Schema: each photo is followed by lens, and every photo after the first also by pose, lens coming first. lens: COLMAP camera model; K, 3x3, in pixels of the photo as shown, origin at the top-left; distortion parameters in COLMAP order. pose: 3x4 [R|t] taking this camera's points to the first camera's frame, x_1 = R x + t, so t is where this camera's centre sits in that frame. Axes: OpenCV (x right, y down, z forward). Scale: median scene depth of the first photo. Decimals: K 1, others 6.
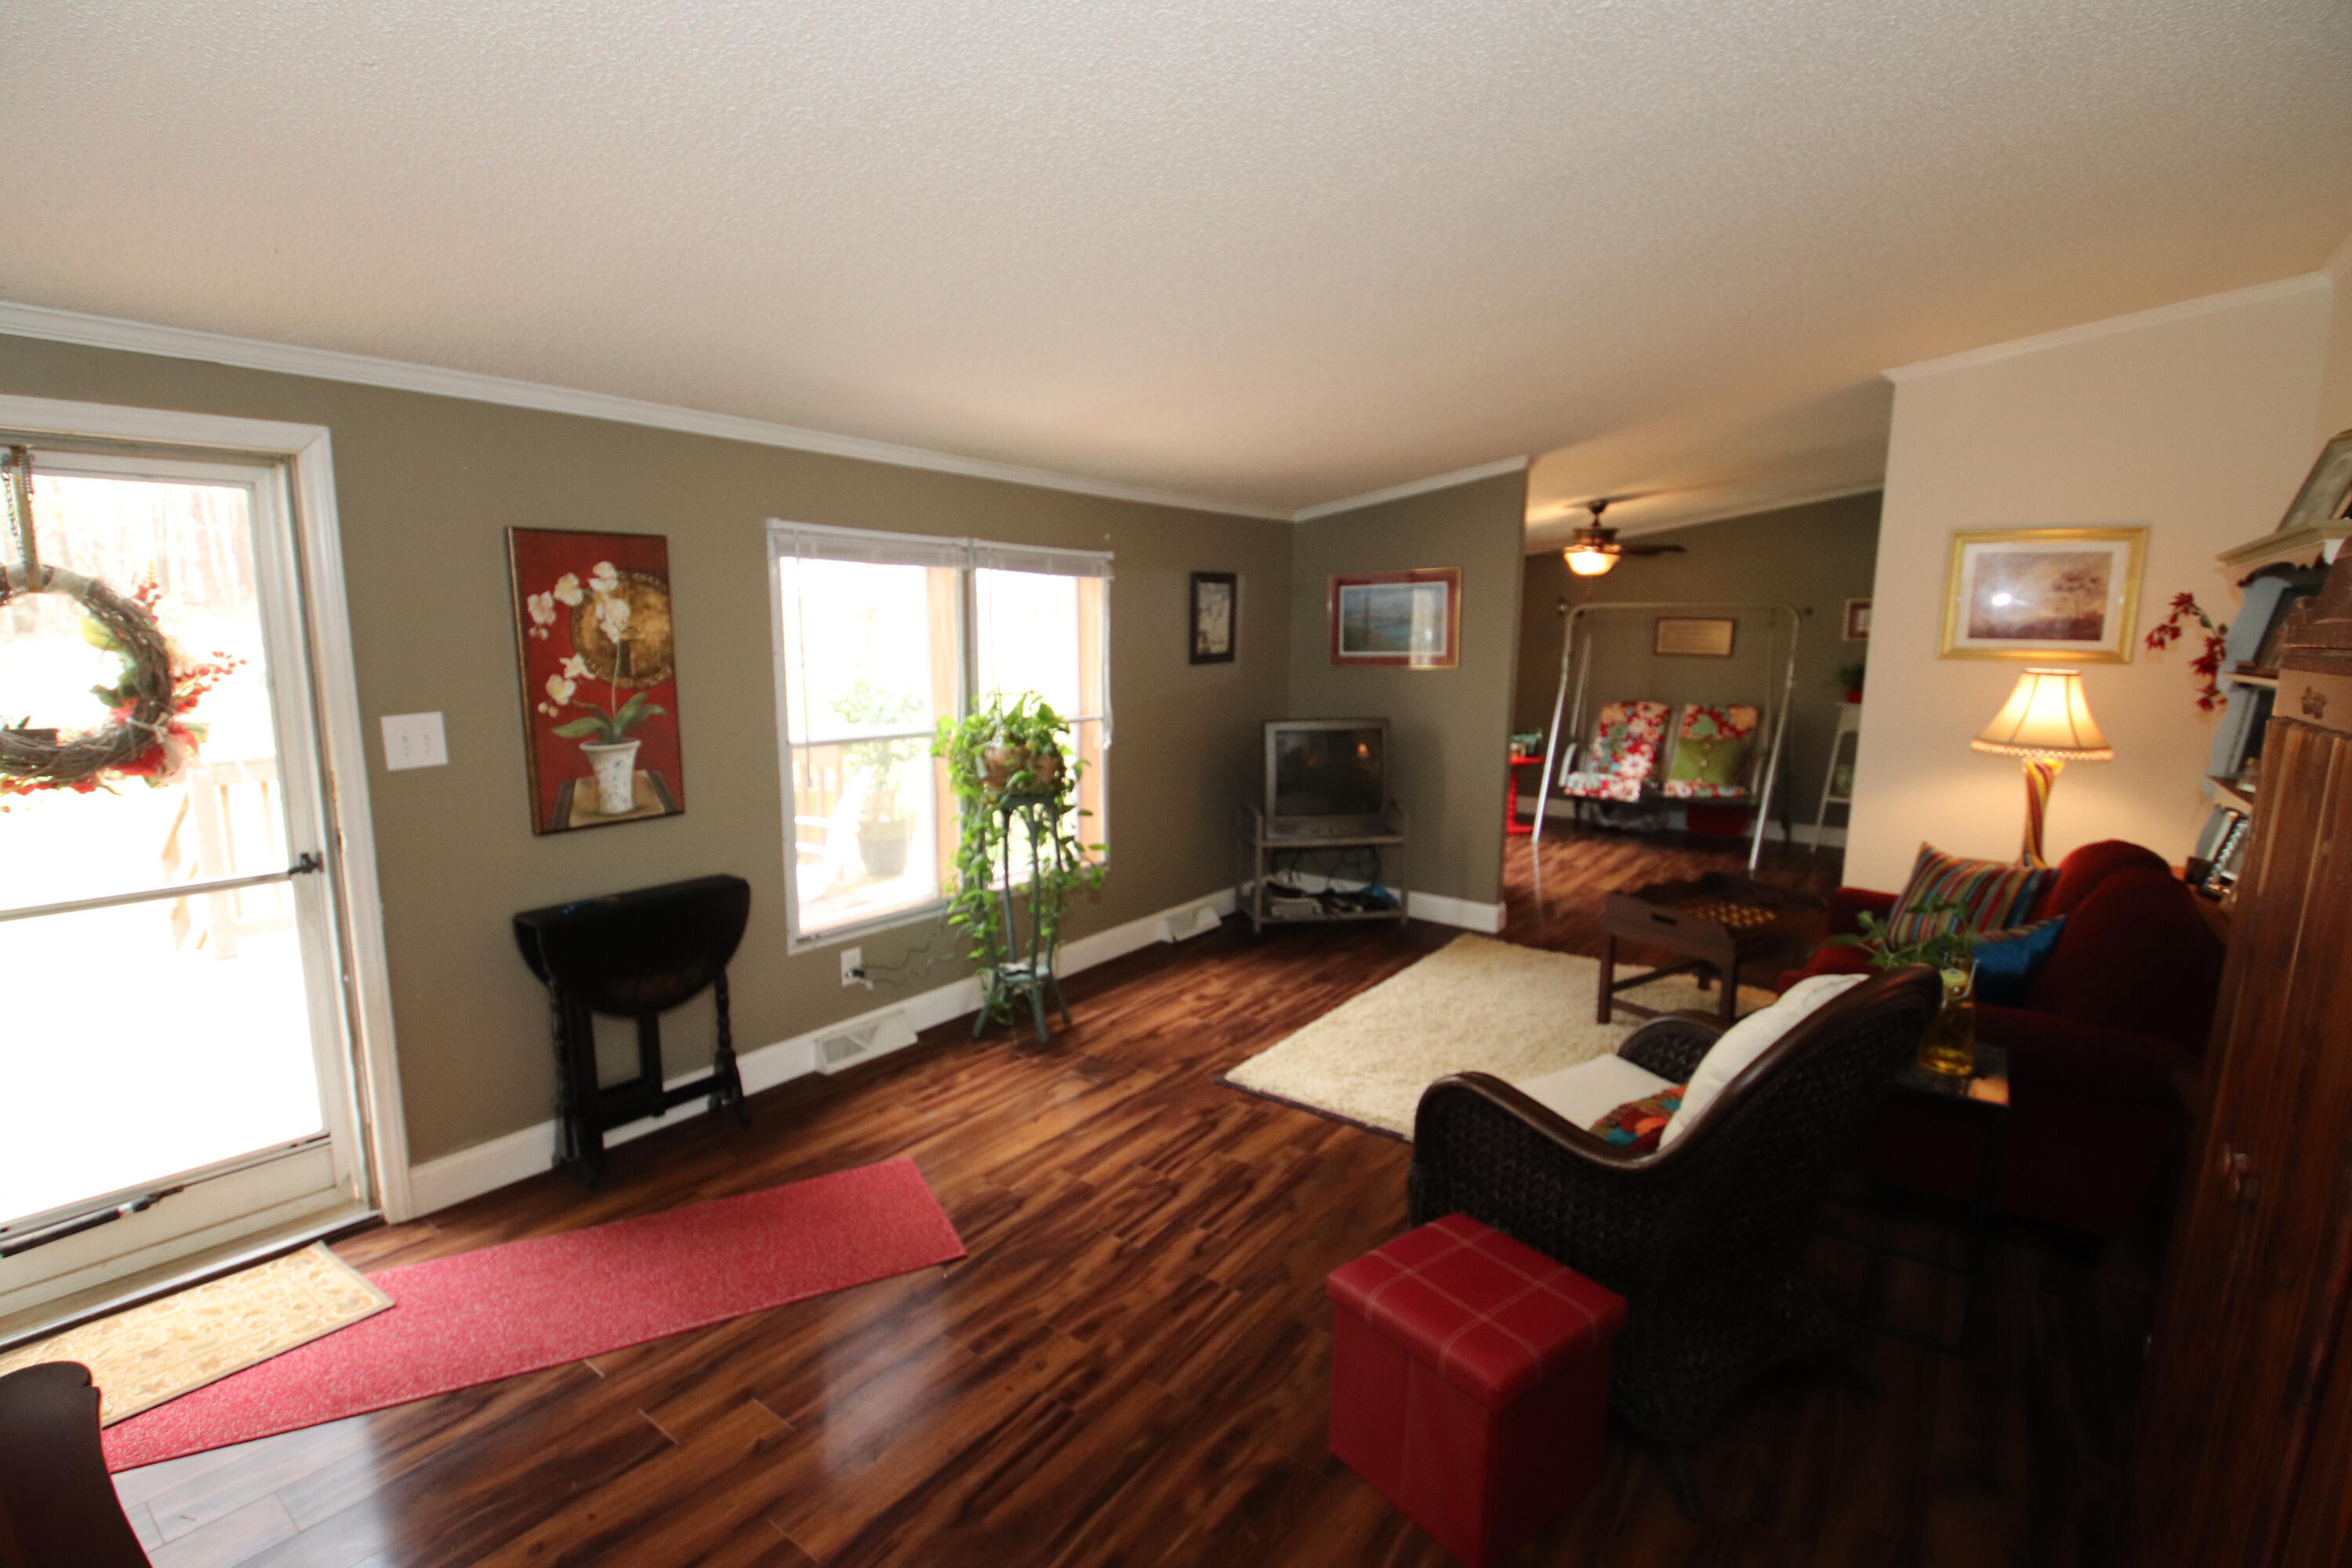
lens RADIAL K [[1076.4, 0, 1115.0], [0, 1076.4, 817.2], [0, 0, 1]] dist [0.001340, -0.029244]
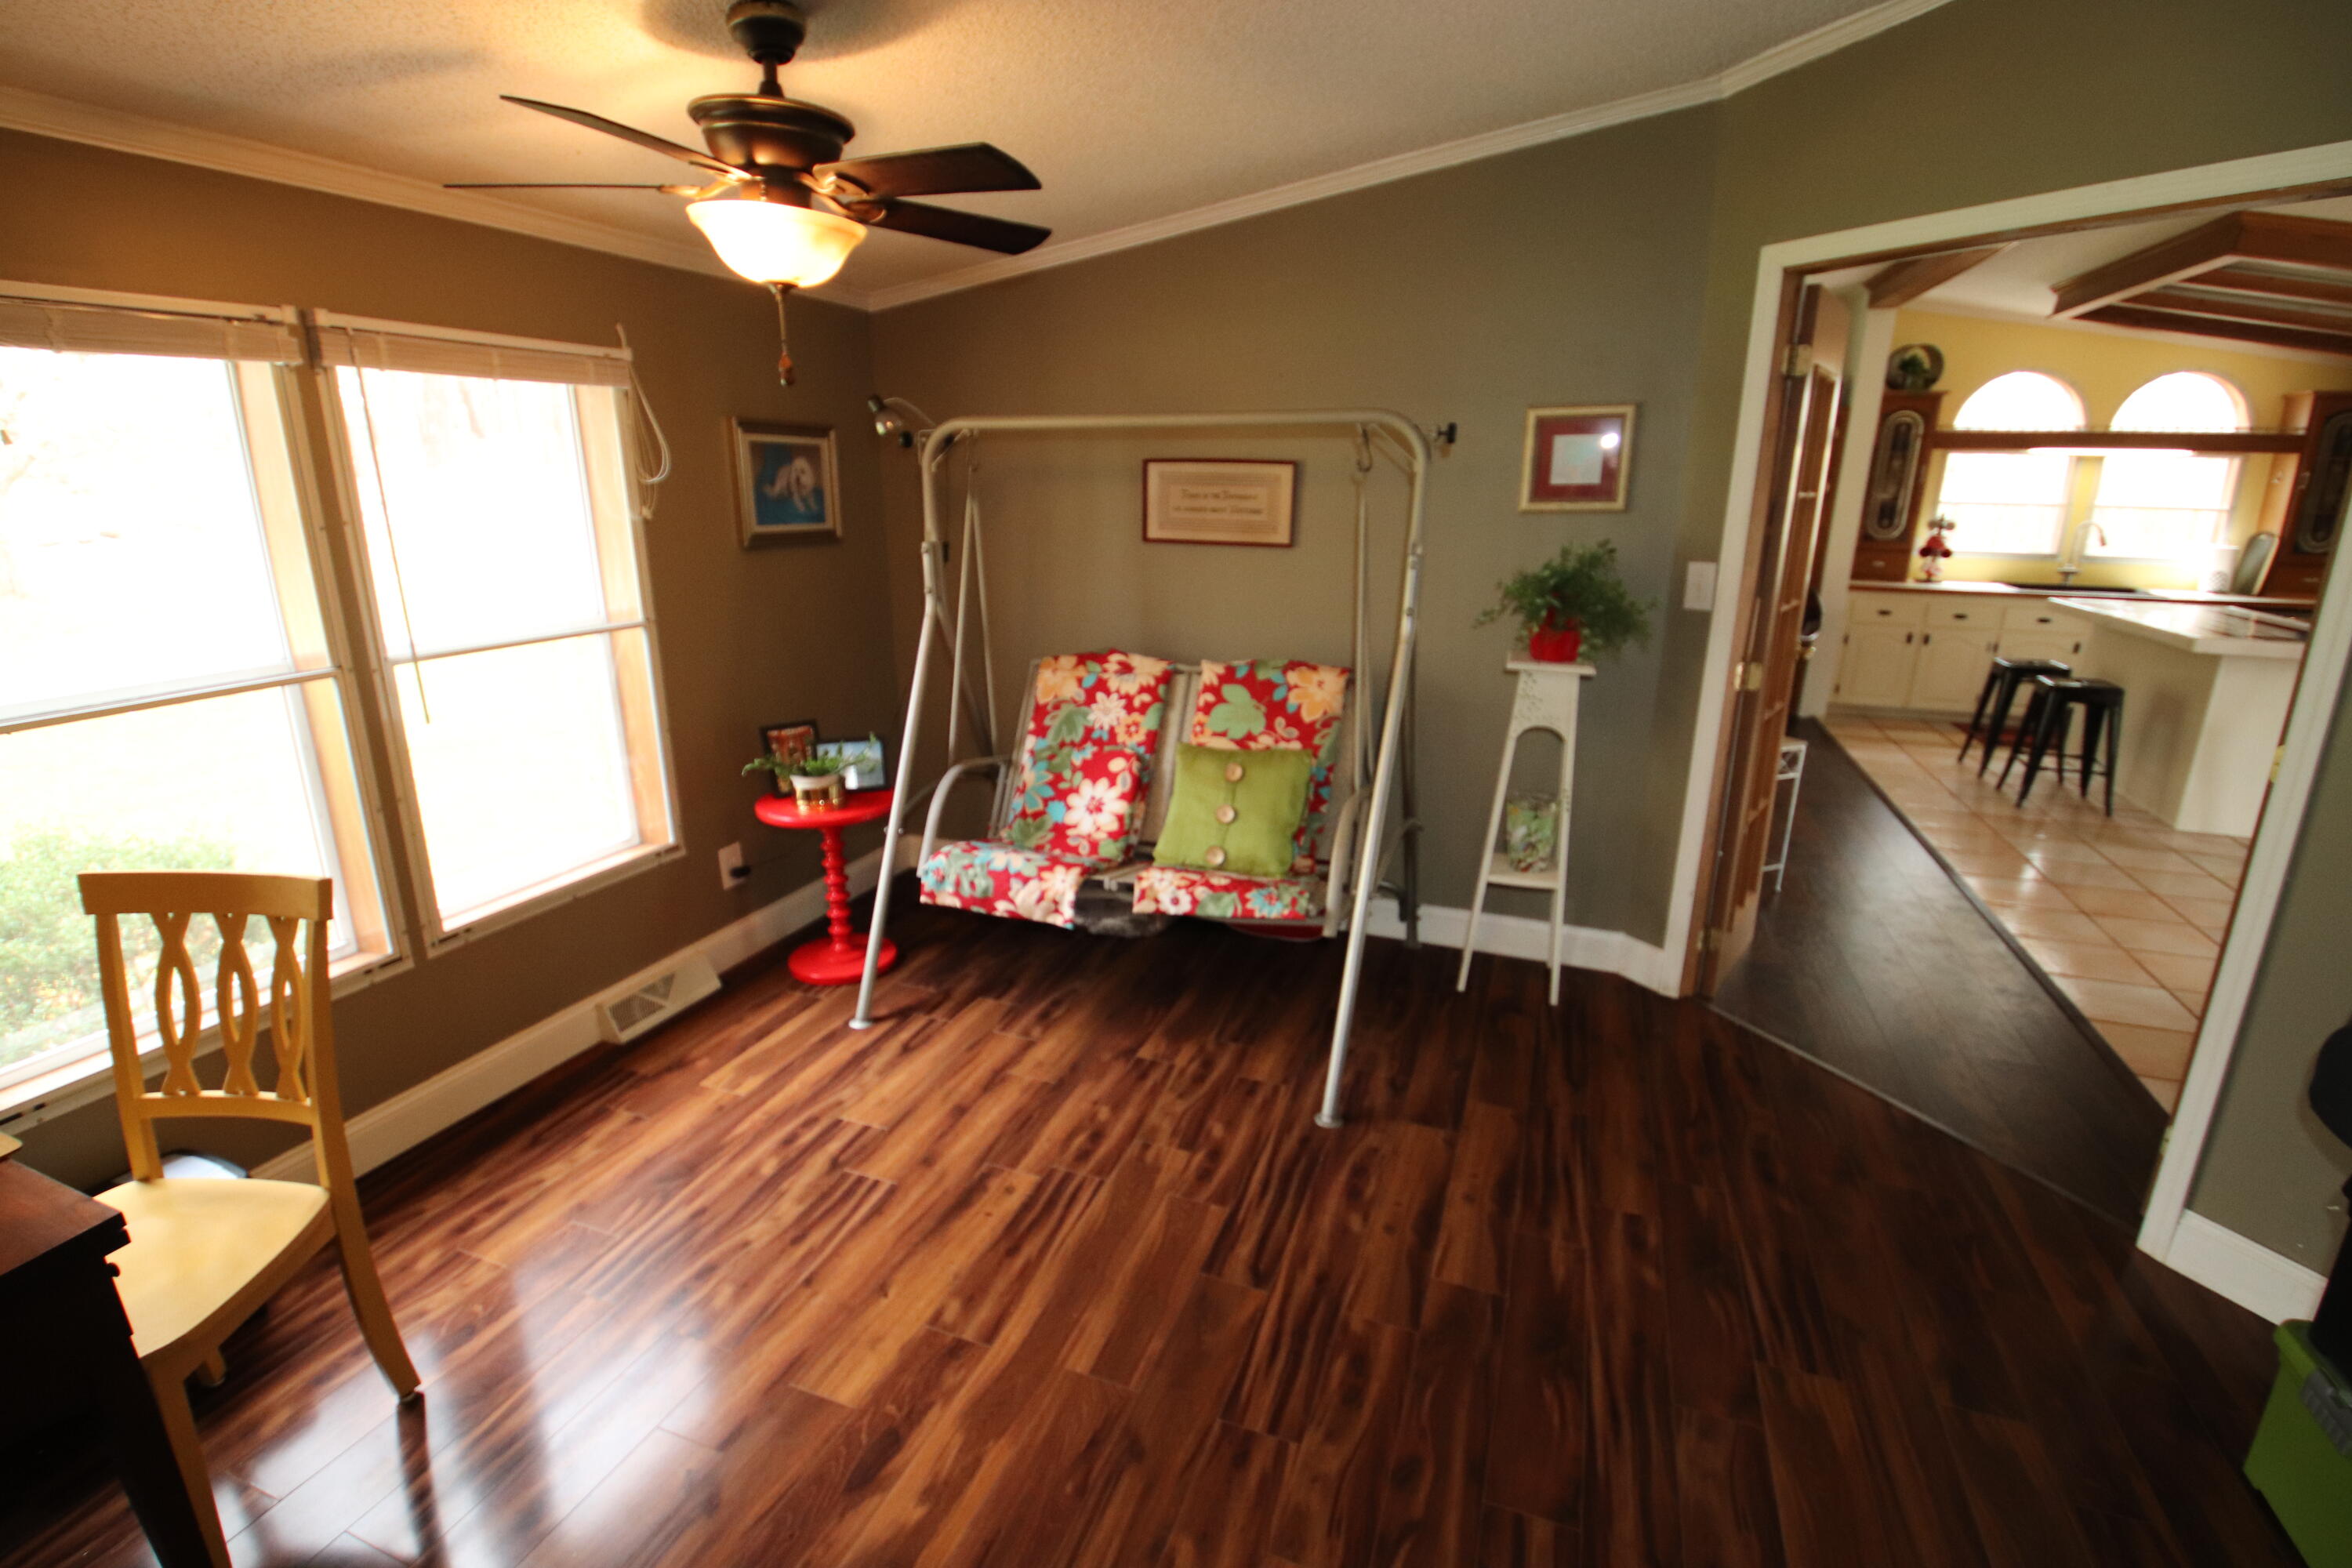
lens RADIAL K [[1075.1, 0, 1159.4], [0, 1075.1, 819.8], [0, 0, 1]] dist [0.036623, -0.035277]
pose [[0.949973, -0.092031, 0.298465, 0.377299], [0.047178, 0.986920, 0.154152, -0.109442], [-0.308748, -0.132359, 0.941889, 0.581344]]
